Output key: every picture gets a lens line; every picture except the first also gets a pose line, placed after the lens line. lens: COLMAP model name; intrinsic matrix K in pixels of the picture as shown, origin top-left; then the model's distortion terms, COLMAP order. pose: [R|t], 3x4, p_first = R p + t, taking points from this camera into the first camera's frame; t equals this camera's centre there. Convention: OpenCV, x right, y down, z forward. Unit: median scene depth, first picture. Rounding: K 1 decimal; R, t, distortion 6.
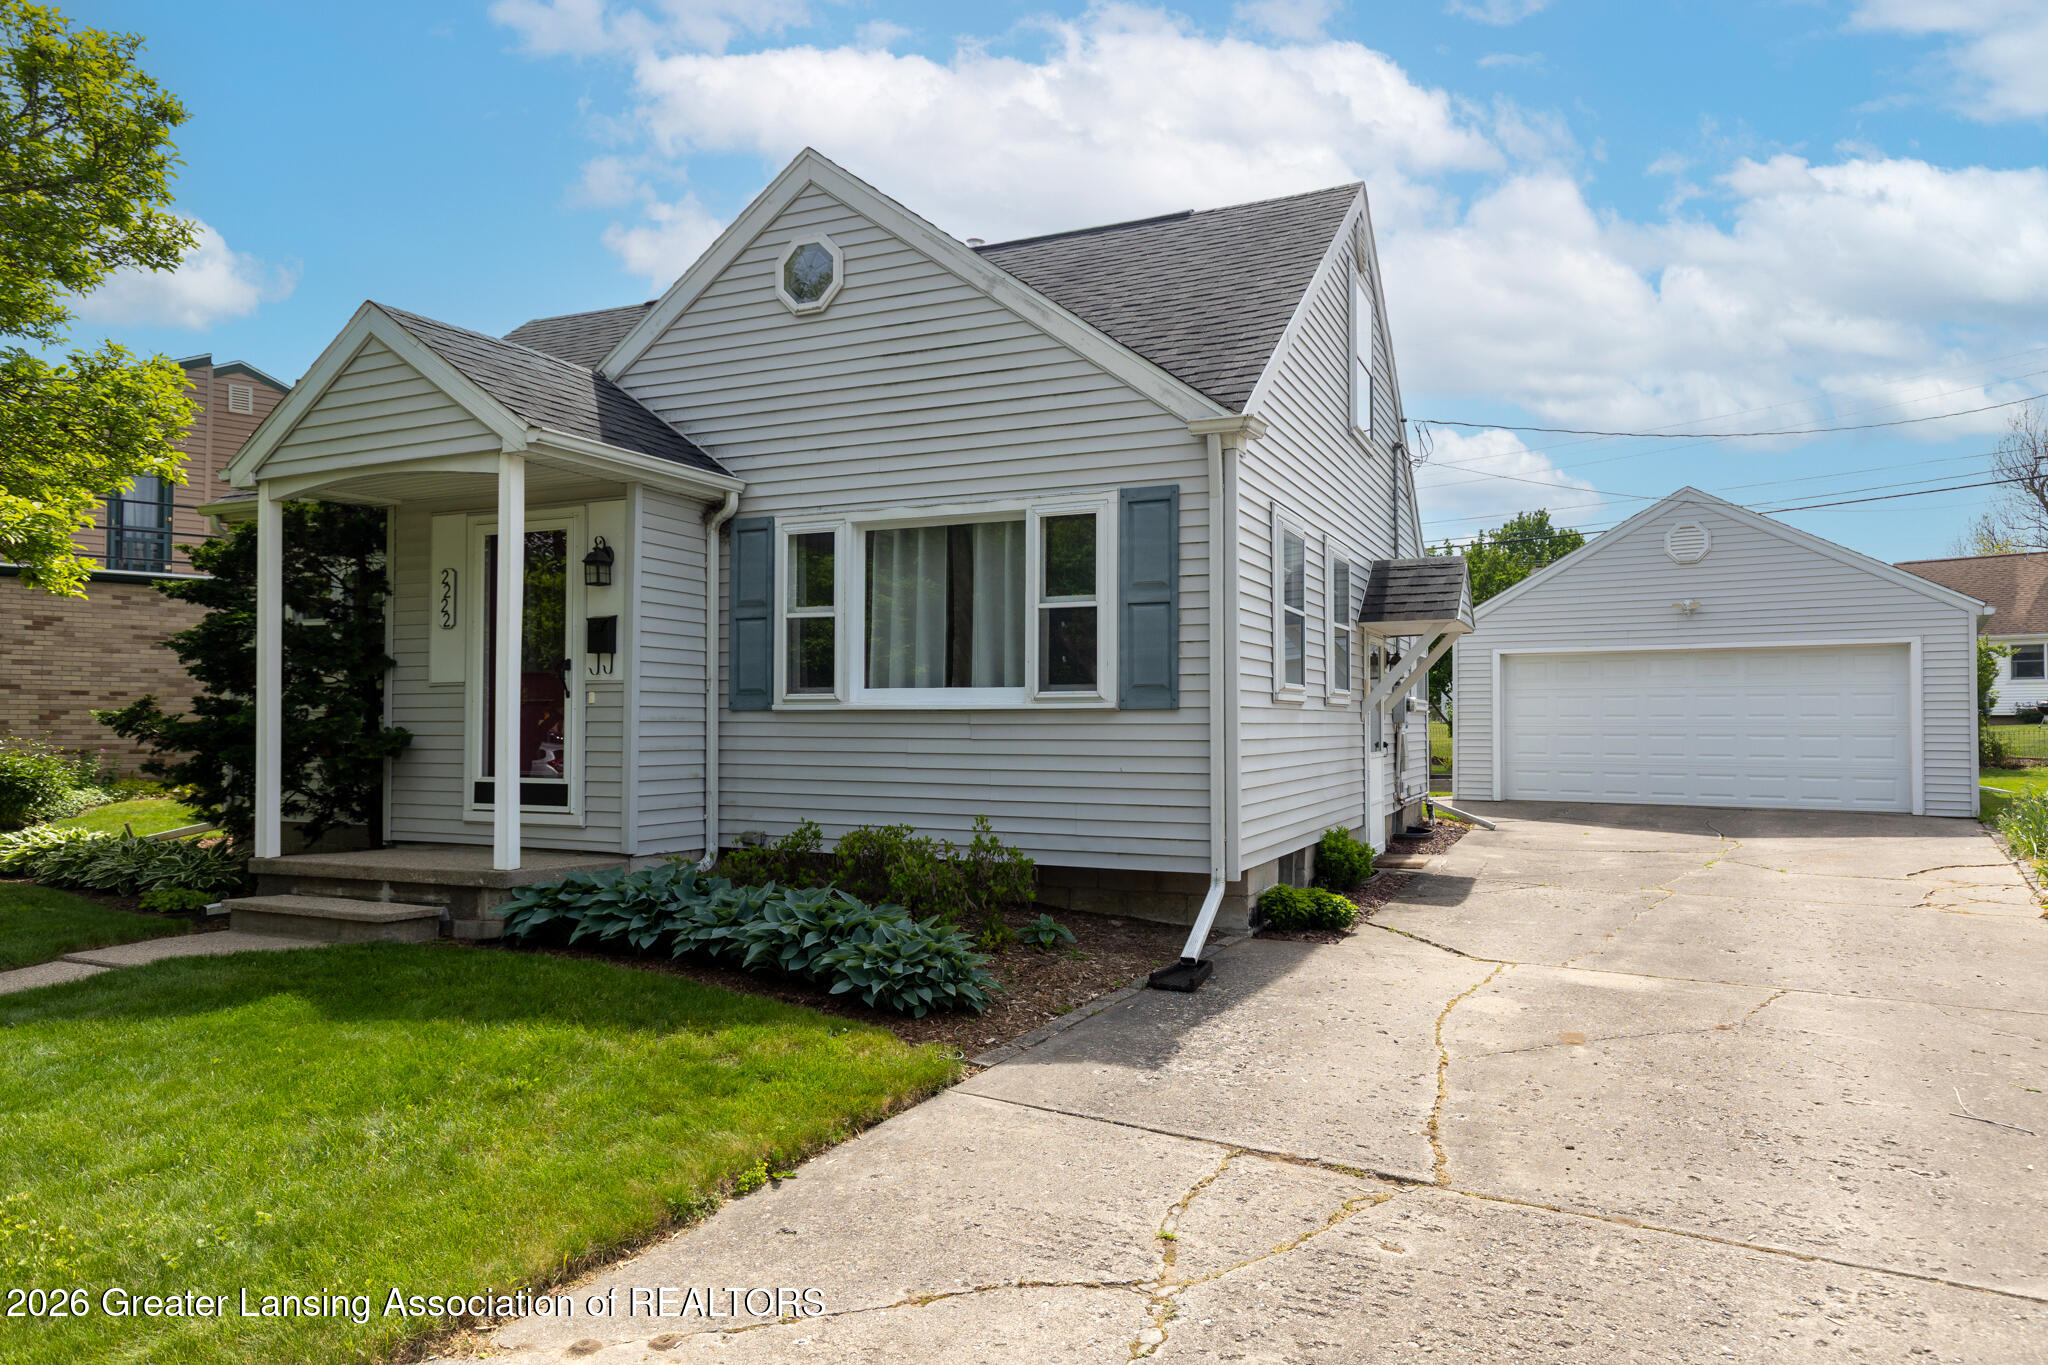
lens RADIAL K [[1257.5, 0, 1095.0], [0, 1257.5, 695.9], [0, 0, 1]] dist [-0.002742, -0.007224]
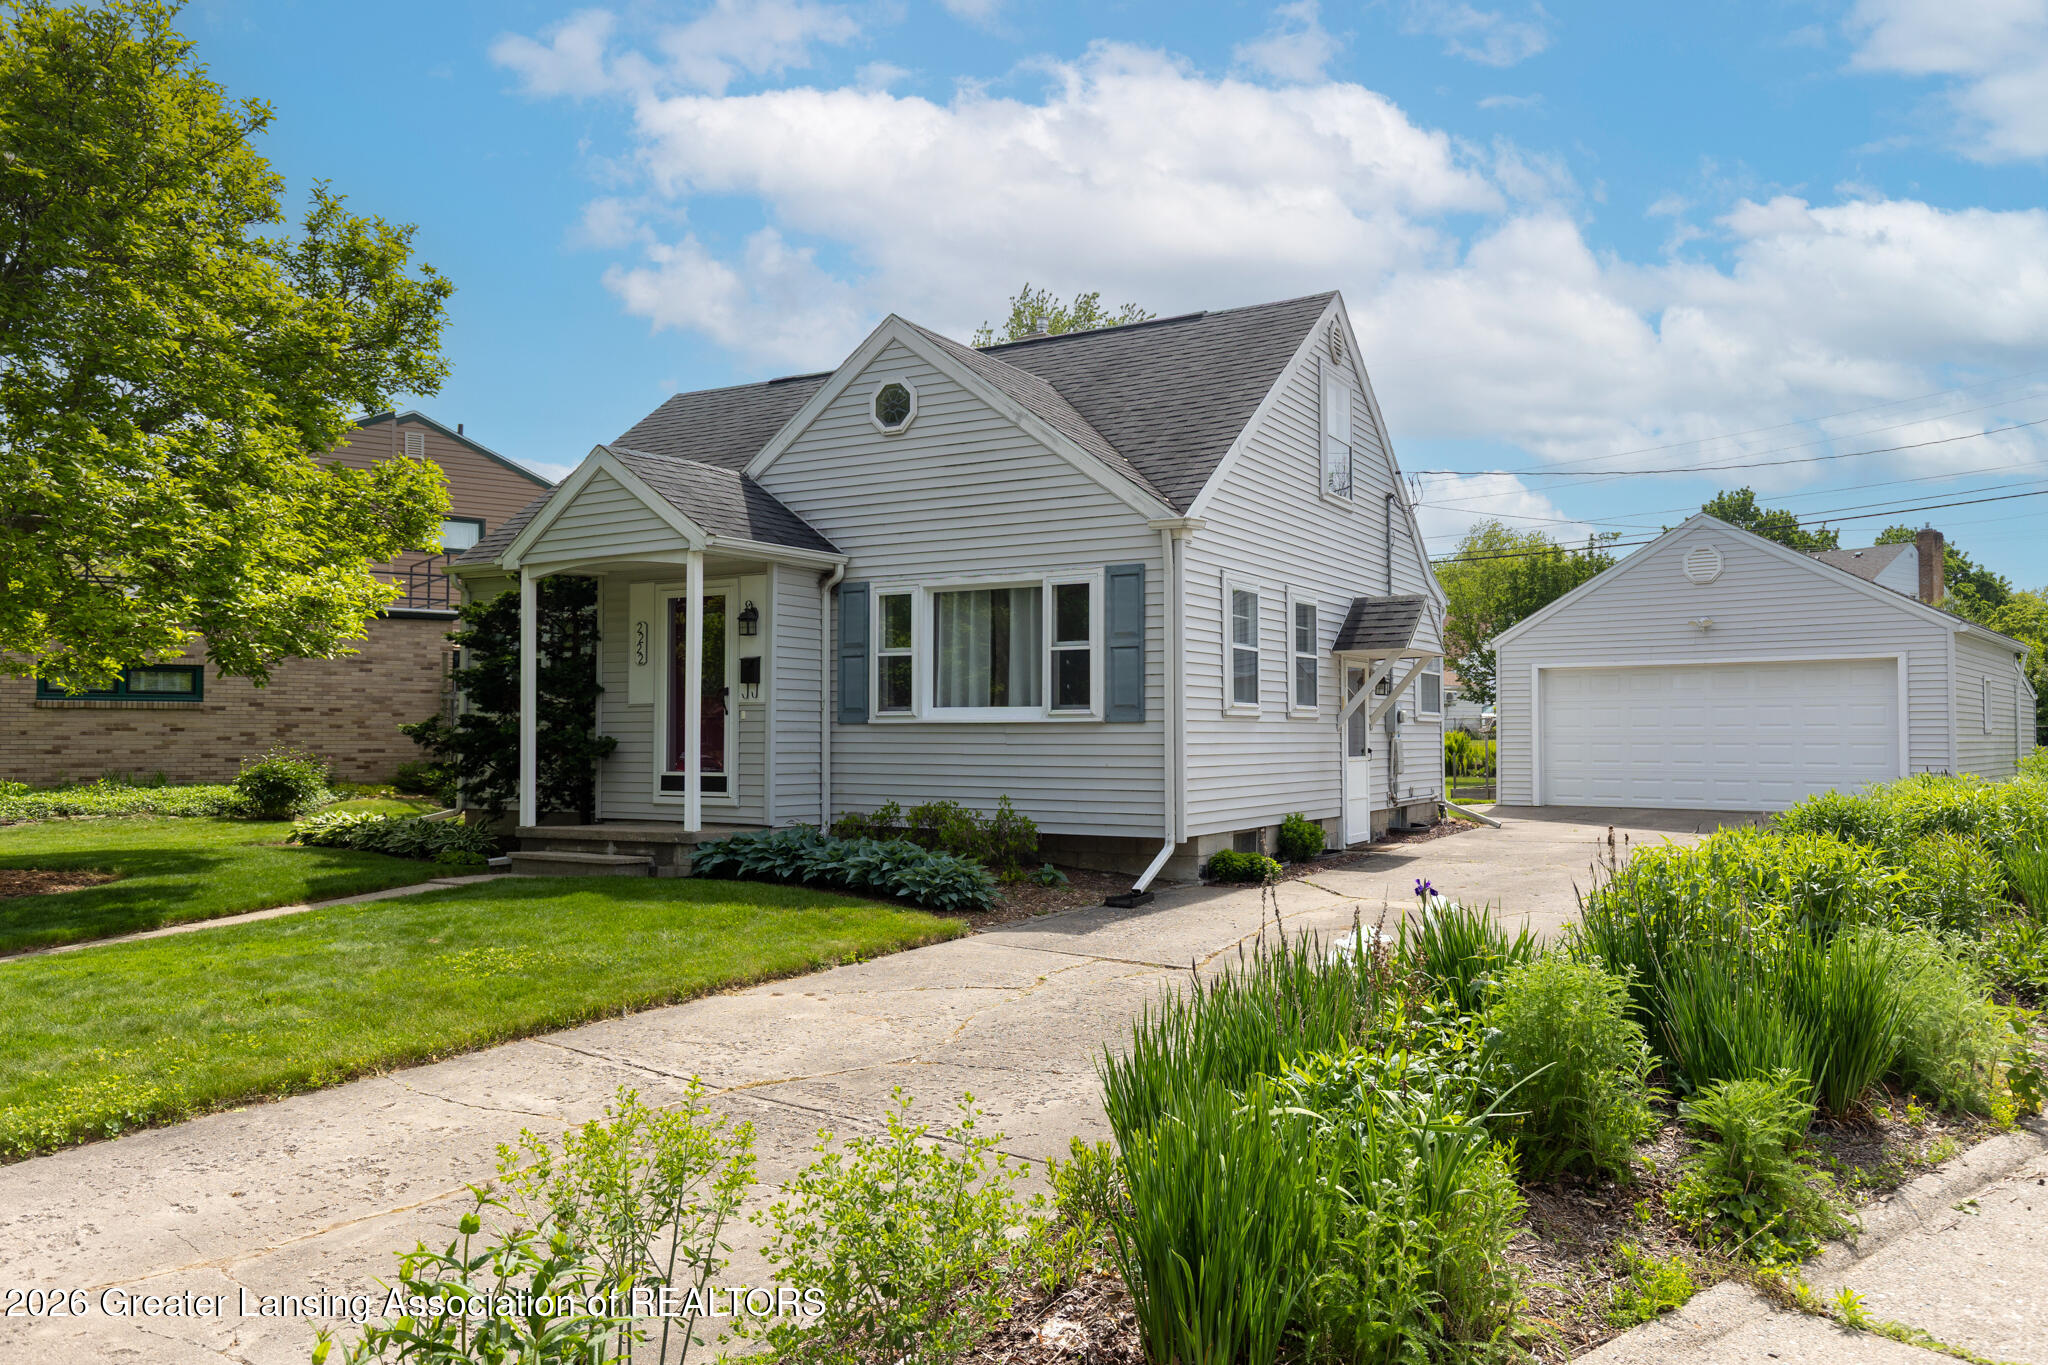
lens RADIAL K [[1445.3, 0, 1031.5], [0, 1445.3, 683.2], [0, 0, 1]] dist [-0.042997, -0.002226]
pose [[0.988634, -0.006819, -0.150185, 0.159459], [0.004563, 0.999872, -0.015363, -0.007628], [0.150270, 0.014504, 0.988539, -0.541662]]
